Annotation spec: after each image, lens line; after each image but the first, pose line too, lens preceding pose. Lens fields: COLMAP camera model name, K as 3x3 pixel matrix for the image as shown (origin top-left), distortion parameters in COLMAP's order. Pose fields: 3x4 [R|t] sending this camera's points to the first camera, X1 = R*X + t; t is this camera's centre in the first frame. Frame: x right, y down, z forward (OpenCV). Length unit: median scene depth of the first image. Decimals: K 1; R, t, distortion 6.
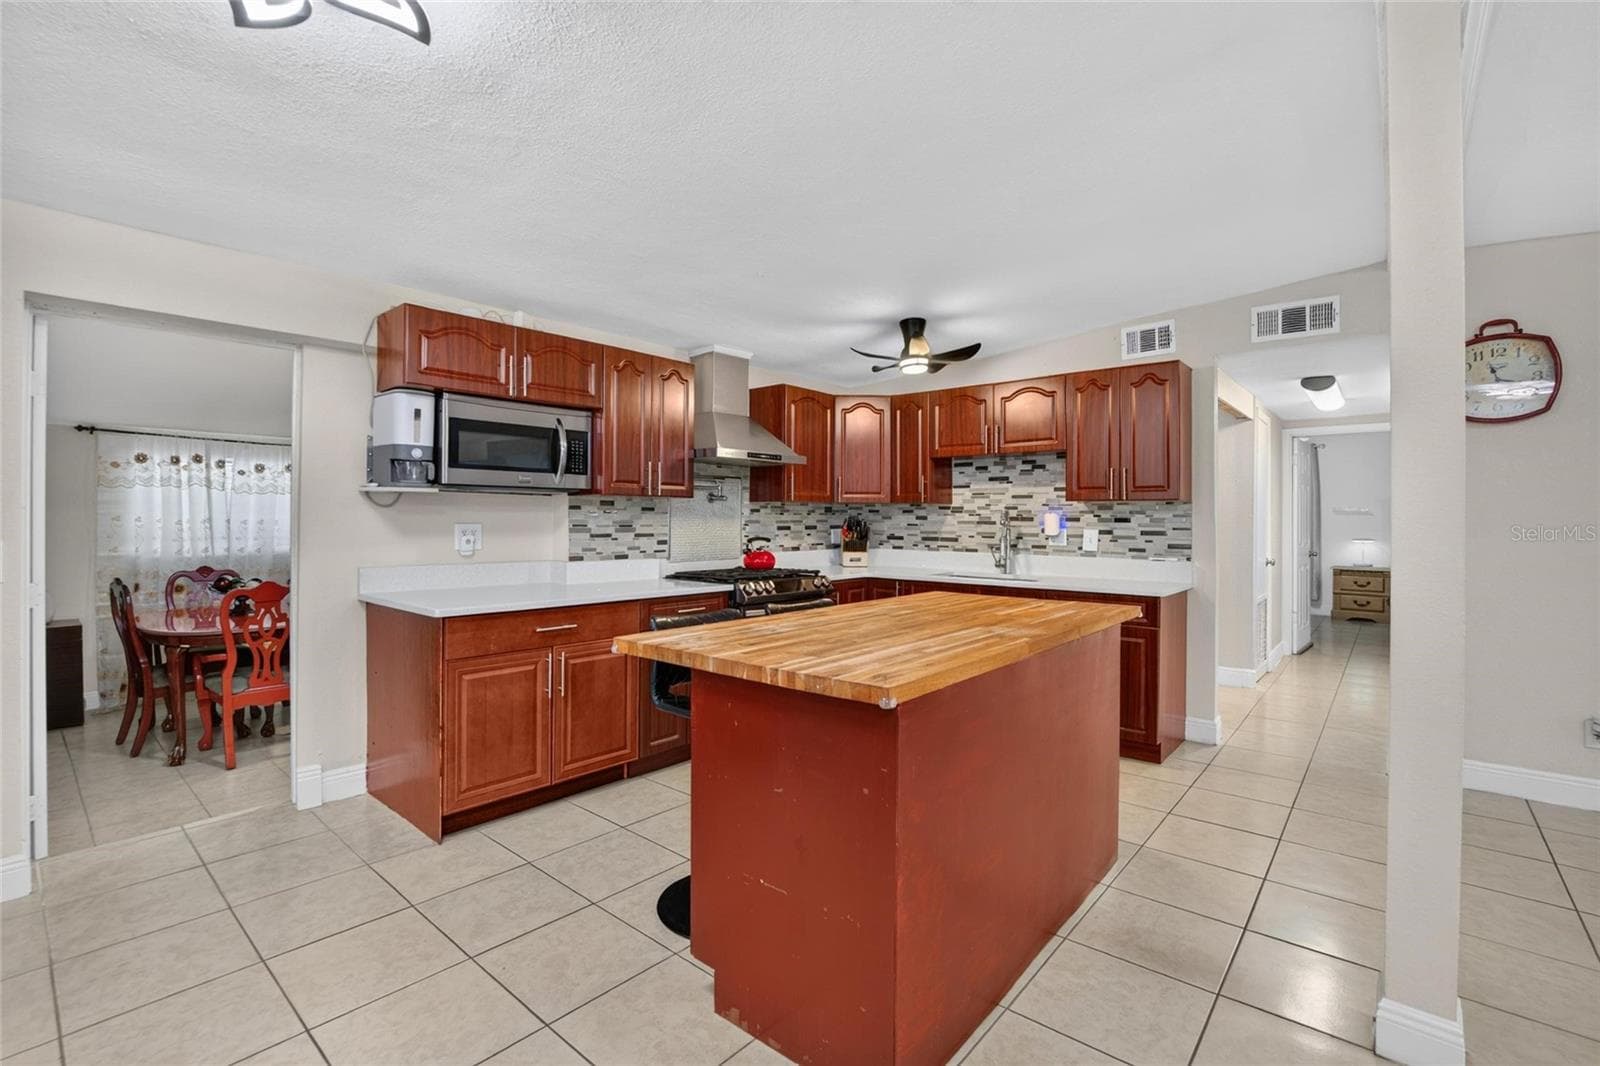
lens RADIAL K [[718.3, 0, 793.0], [0, 718.3, 525.3], [0, 0, 1]] dist [-0.025784, 0.000117]
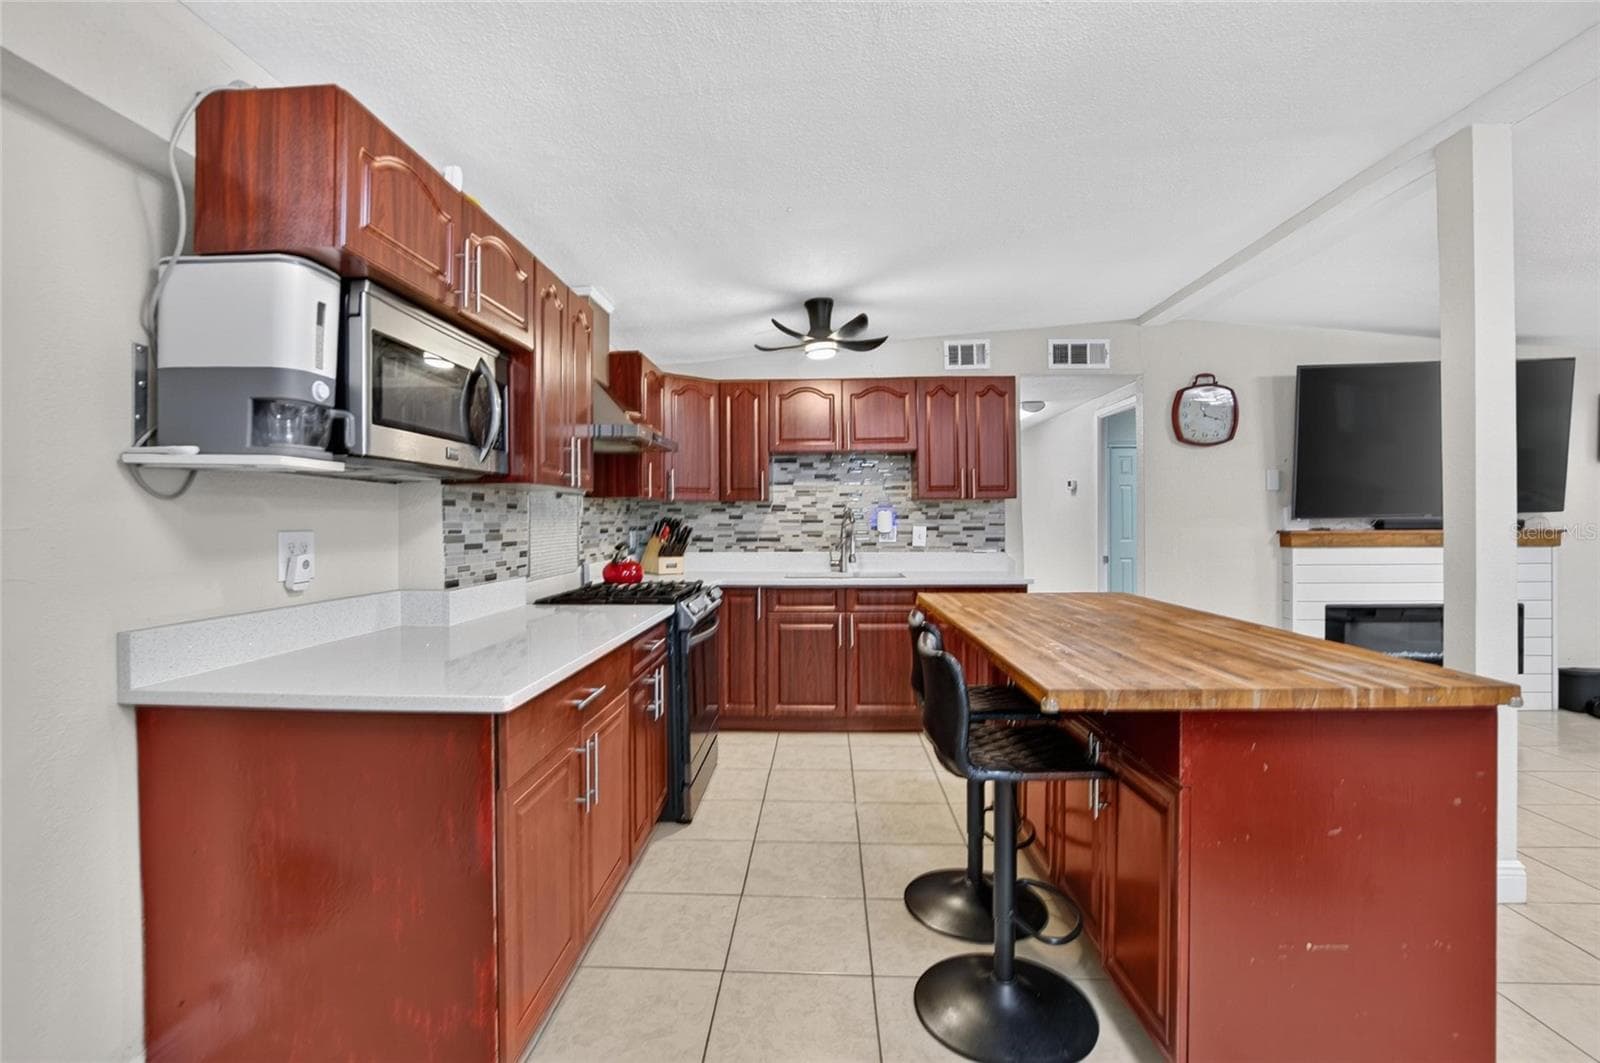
lens RADIAL K [[718.3, 0, 793.0], [0, 718.3, 523.8], [0, 0, 1]] dist [-0.025784, 0.000117]
pose [[0.787295, -0.013519, 0.616429, -0.392534], [0.015434, 0.999878, 0.002217, -0.002974], [-0.616384, 0.007768, 0.787408, 0.277137]]
